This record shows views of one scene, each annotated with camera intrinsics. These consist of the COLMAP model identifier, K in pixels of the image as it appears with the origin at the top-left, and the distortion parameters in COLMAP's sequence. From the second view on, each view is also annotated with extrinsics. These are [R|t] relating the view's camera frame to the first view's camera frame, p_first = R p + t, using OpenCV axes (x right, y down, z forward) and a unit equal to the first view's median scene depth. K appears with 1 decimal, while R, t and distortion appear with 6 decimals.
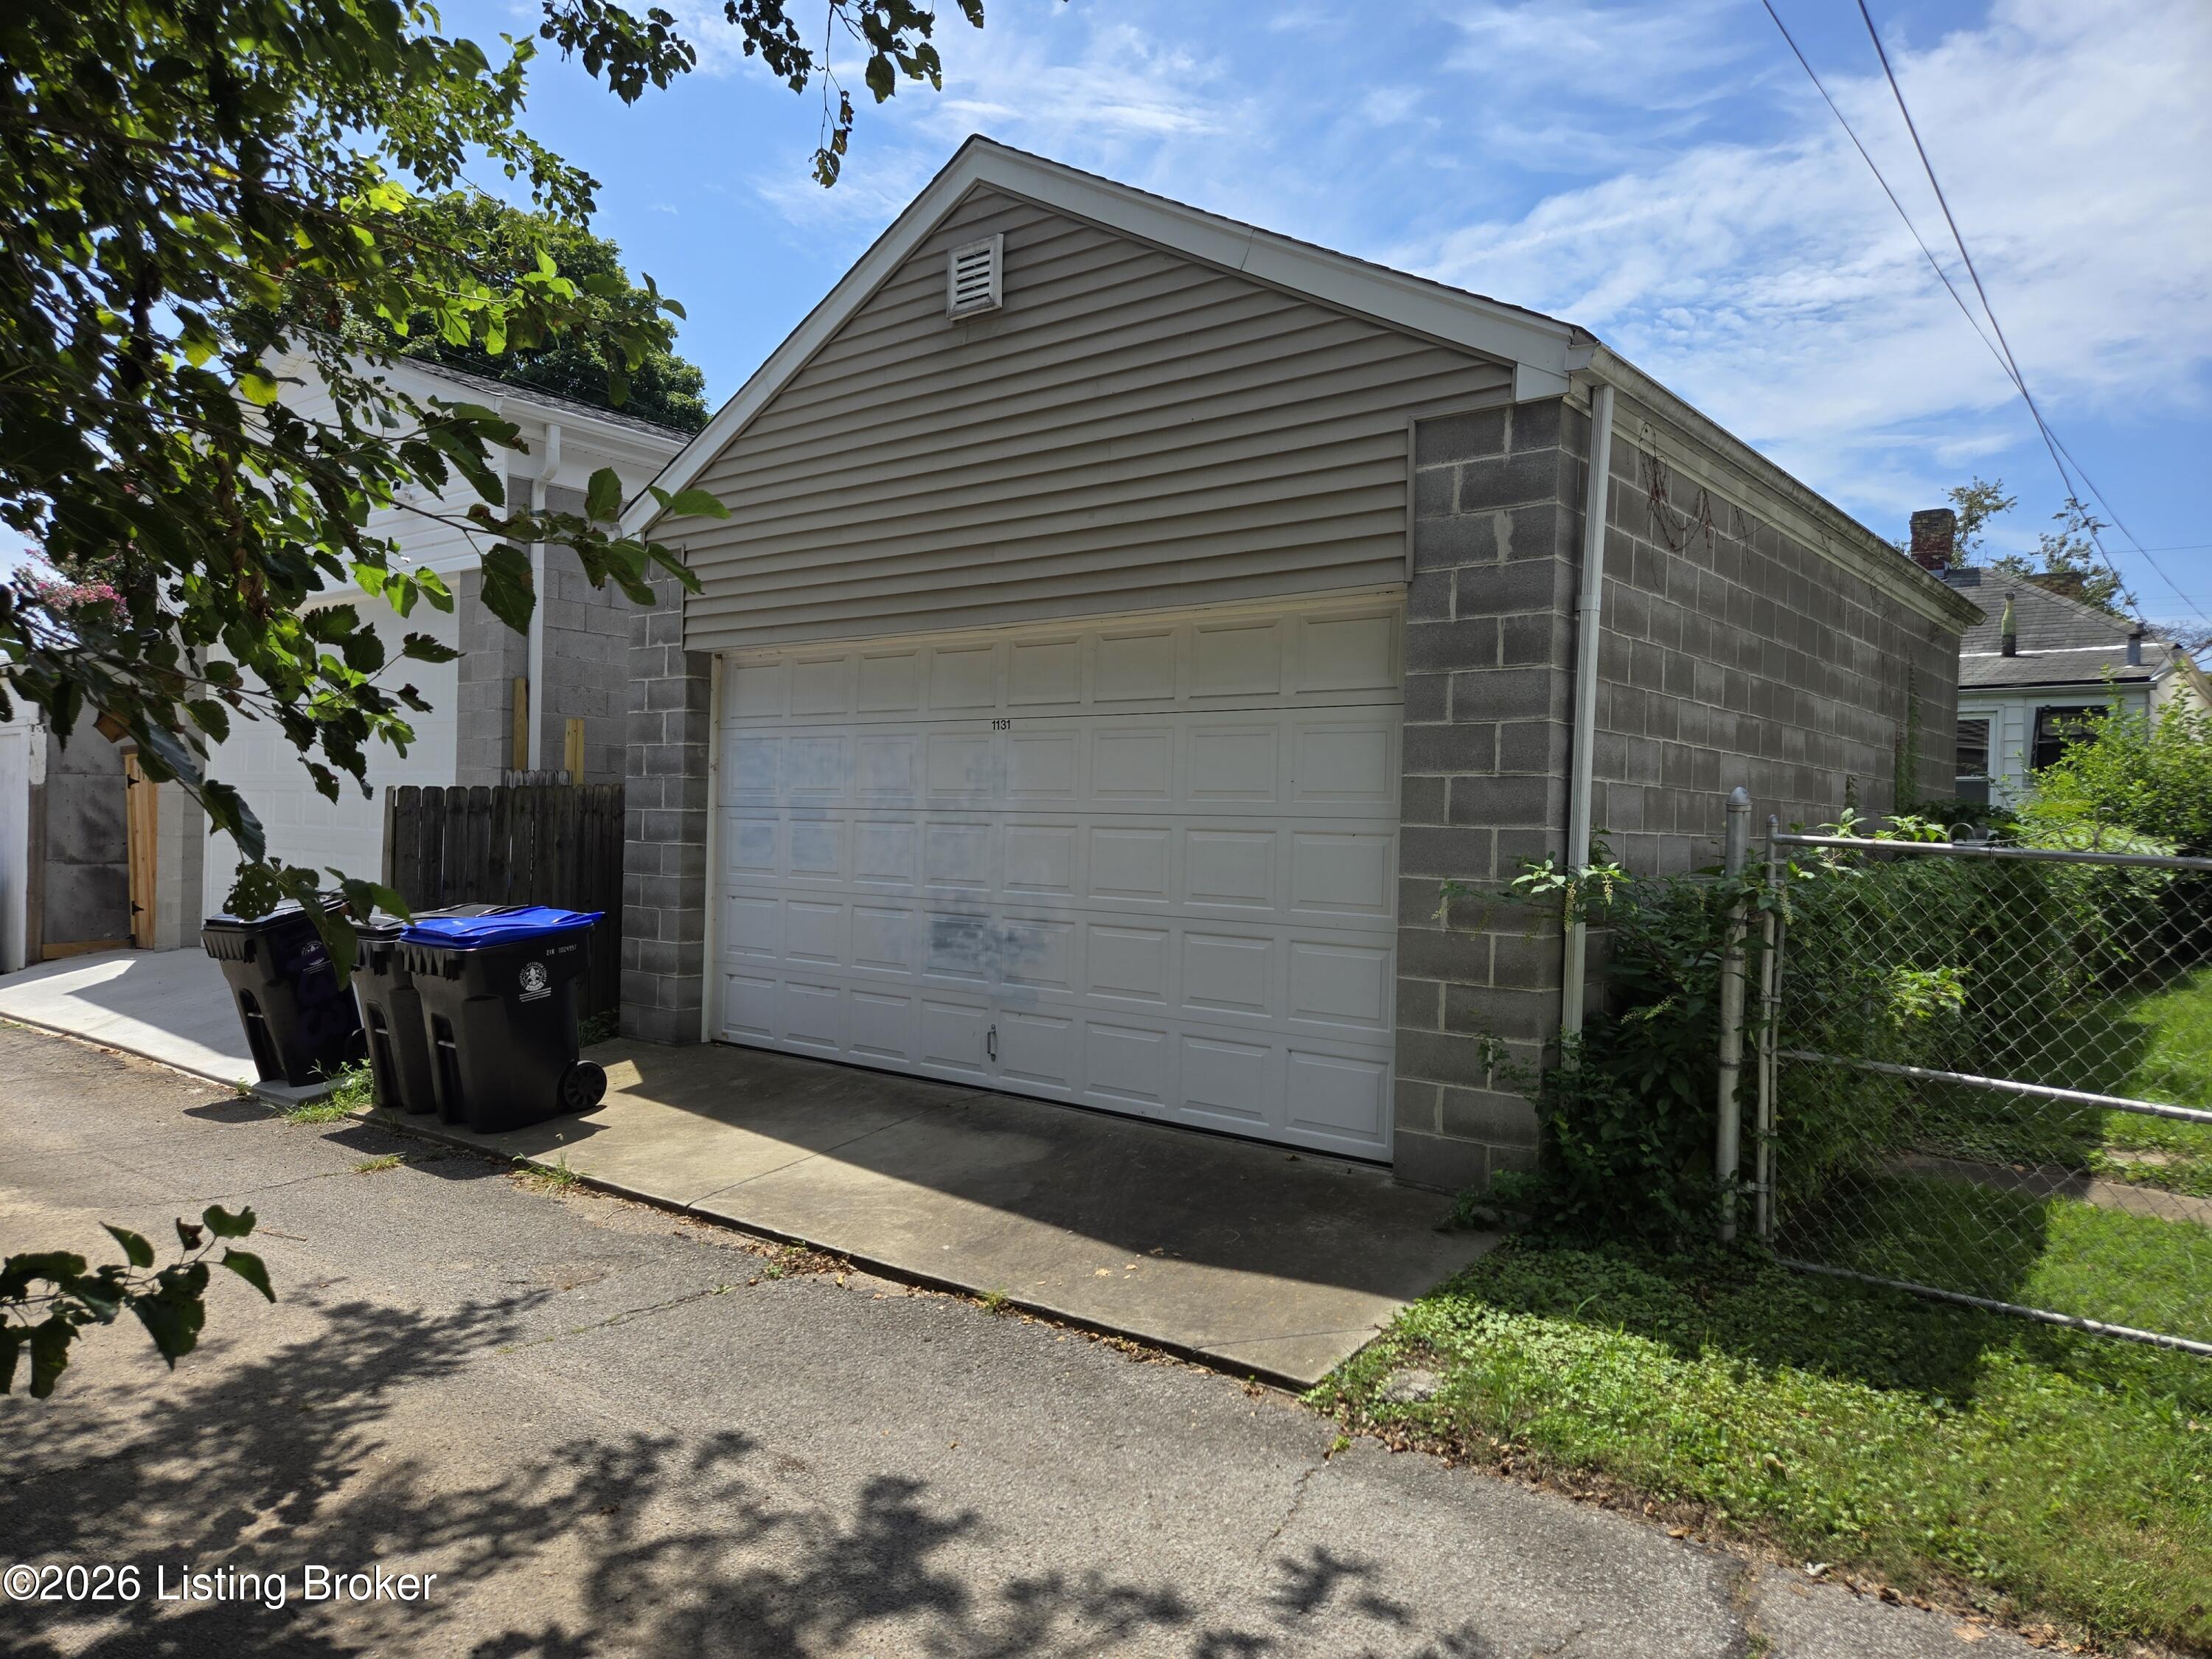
lens RADIAL K [[1488.4, 0, 1125.6], [0, 1488.4, 822.2], [0, 0, 1]] dist [0.076787, -0.063919]
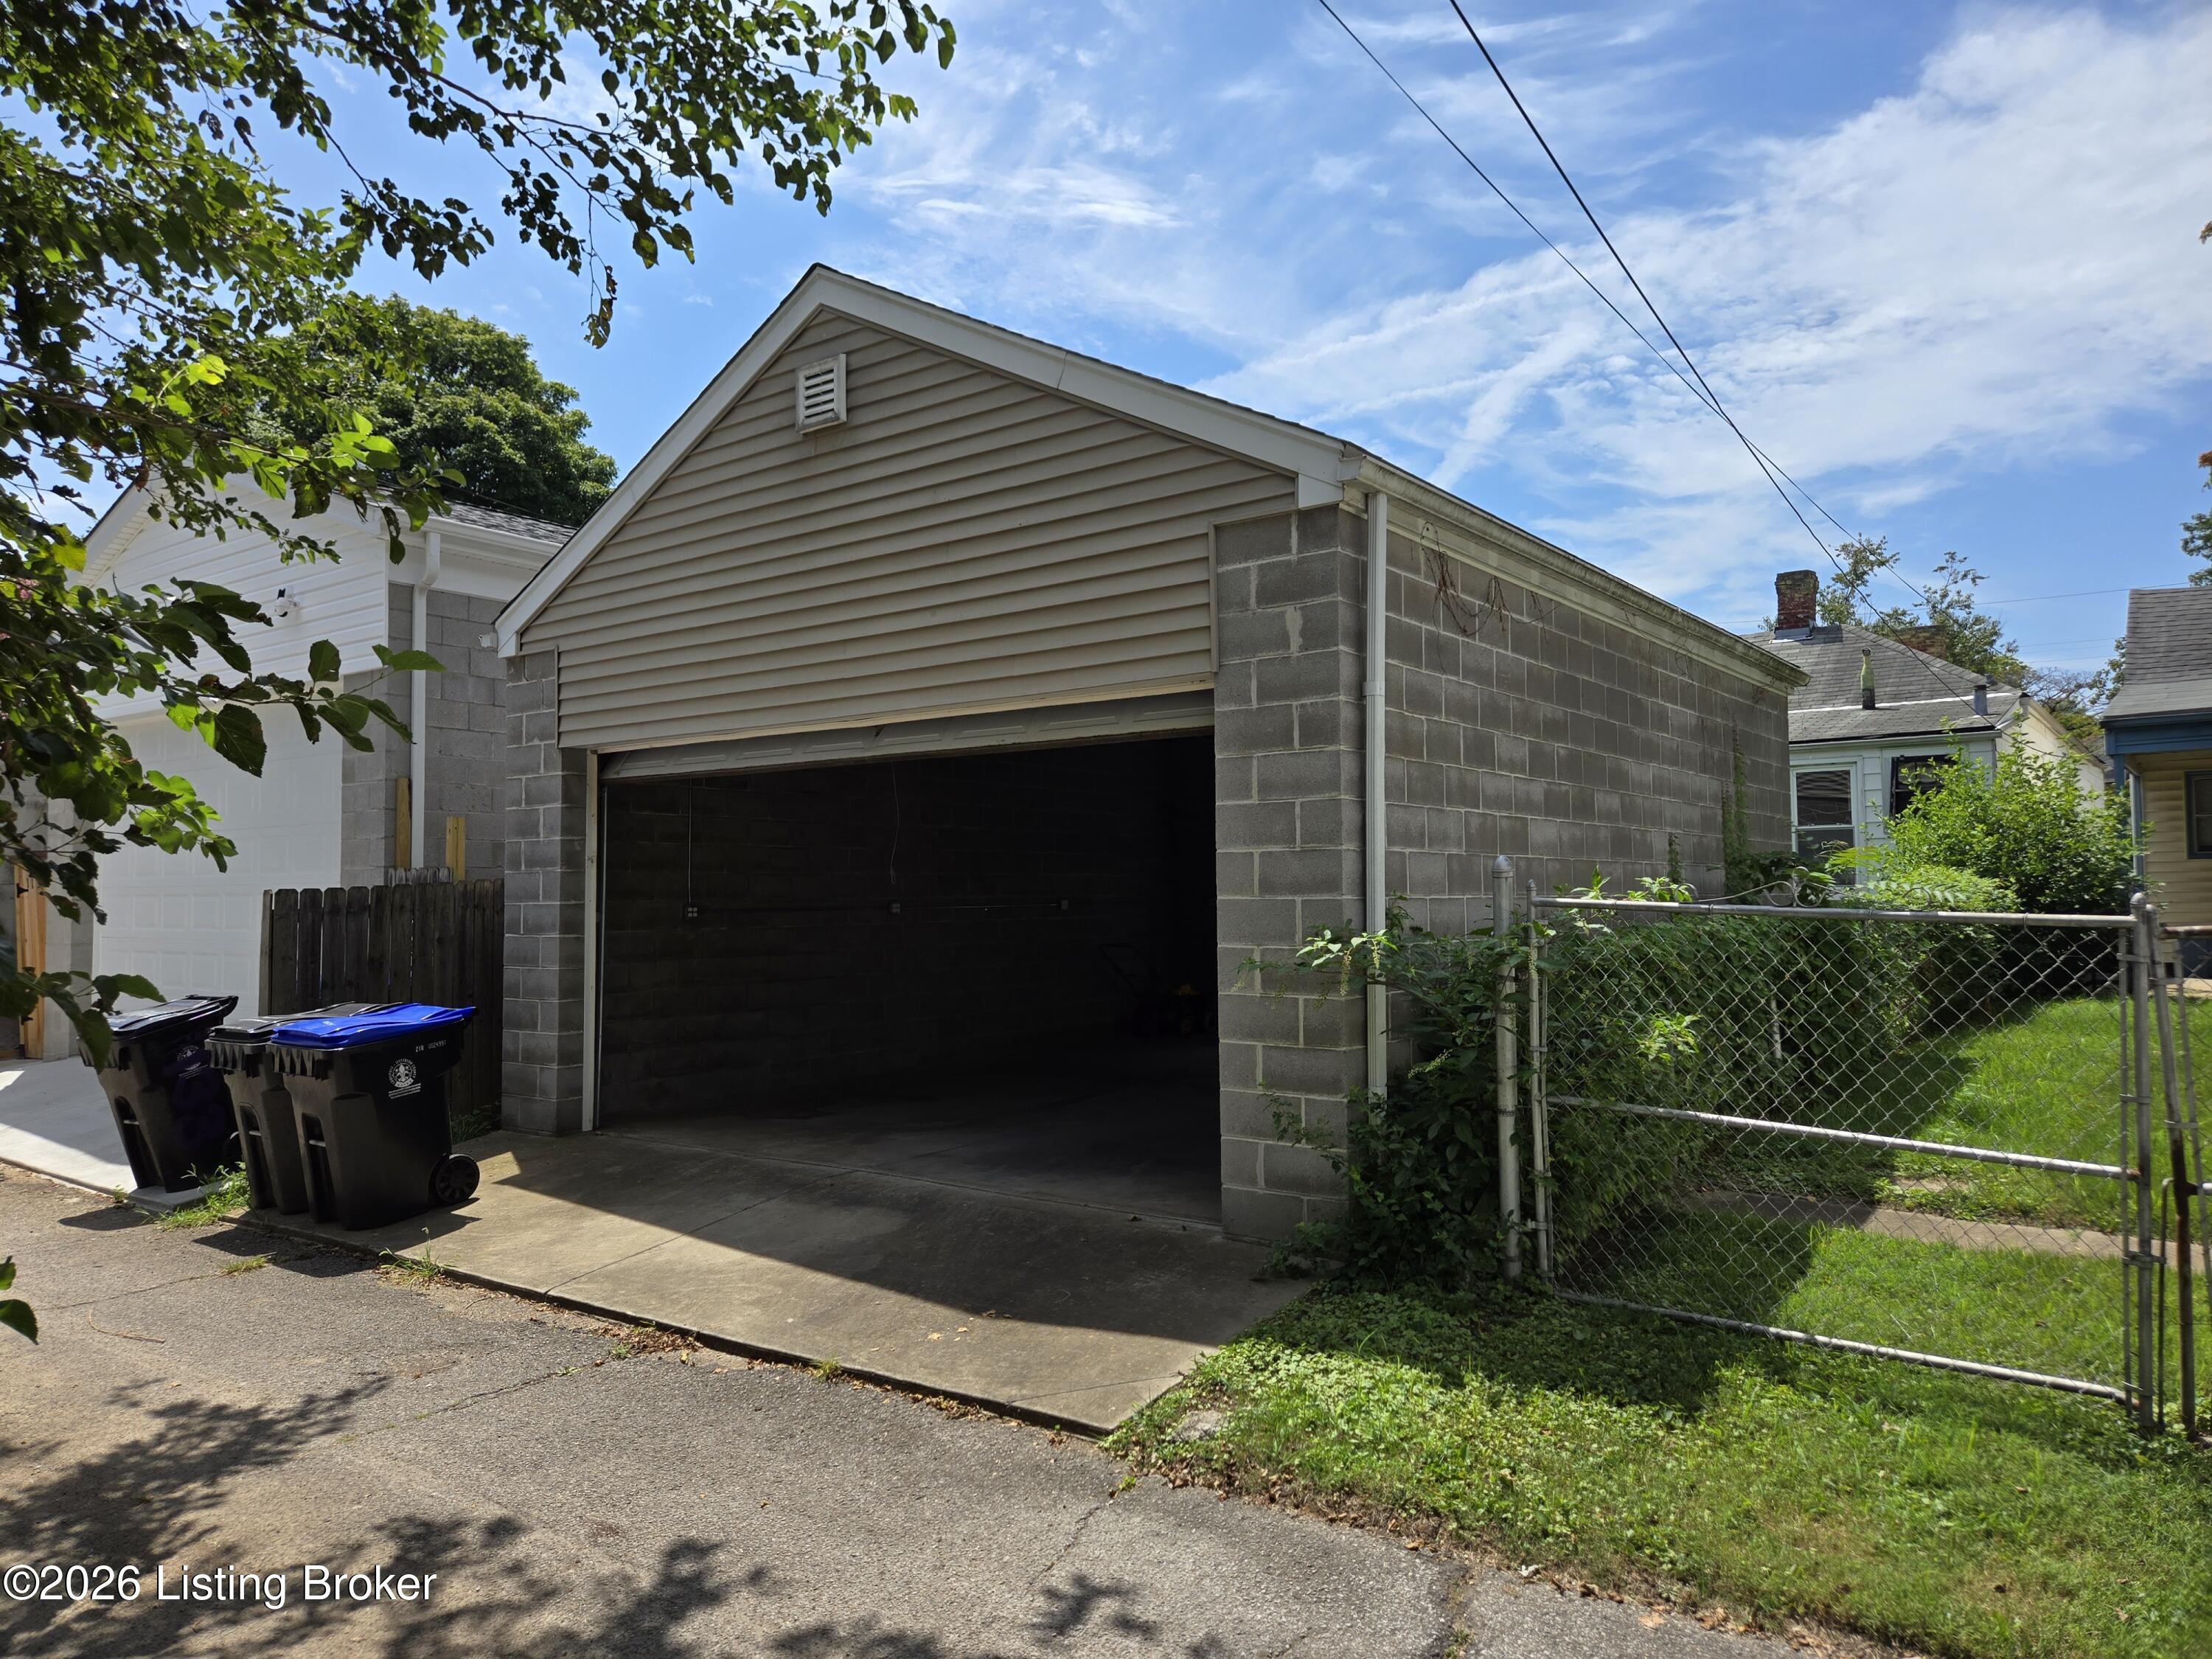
lens RADIAL K [[1488.4, 0, 1117.9], [0, 1488.4, 815.4], [0, 0, 1]] dist [0.076787, -0.063919]
pose [[0.998766, -0.031745, 0.038192, 0.078609], [0.033606, 0.998228, -0.049109, -0.007360], [-0.036566, 0.050332, 0.998063, -0.069152]]
